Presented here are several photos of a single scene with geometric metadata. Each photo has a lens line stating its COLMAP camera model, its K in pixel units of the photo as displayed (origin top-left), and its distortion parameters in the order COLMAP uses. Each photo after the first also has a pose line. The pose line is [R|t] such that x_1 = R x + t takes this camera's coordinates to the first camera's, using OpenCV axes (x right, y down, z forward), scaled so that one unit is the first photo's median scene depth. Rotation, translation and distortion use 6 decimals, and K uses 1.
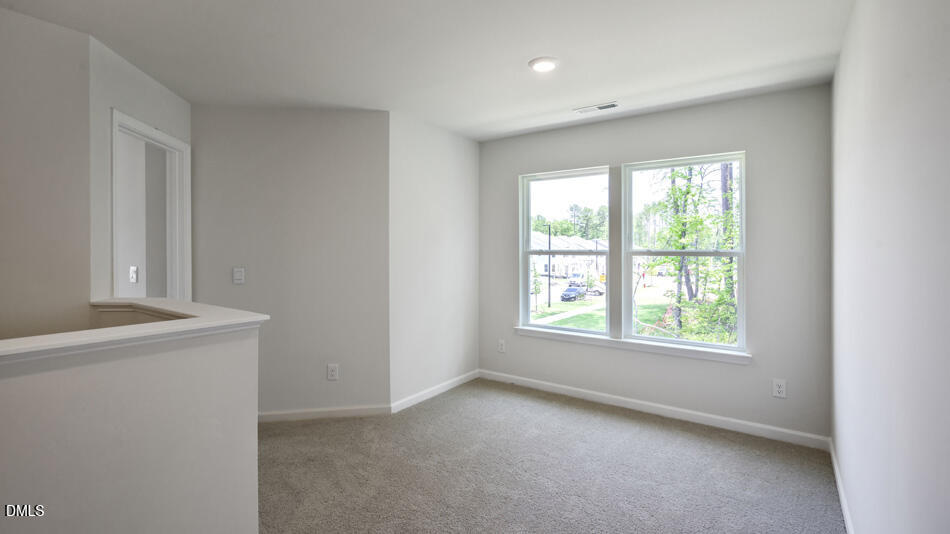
lens RADIAL K [[431.7, 0, 473.2], [0, 431.7, 248.6], [0, 0, 1]] dist [0.001043, 0.000691]
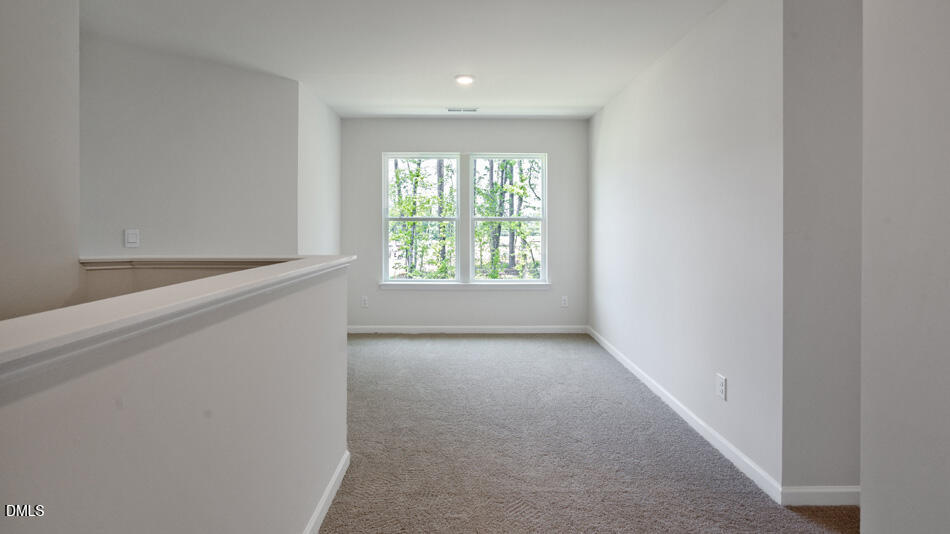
lens RADIAL K [[457.9, 0, 450.3], [0, 457.9, 229.2], [0, 0, 1]] dist [0.000002, 0.000154]
pose [[0.809747, 0.000172, 0.586779, -0.533273], [-0.001063, 0.999999, 0.001174, 0.040253], [-0.586778, -0.001575, 0.809746, -0.118352]]
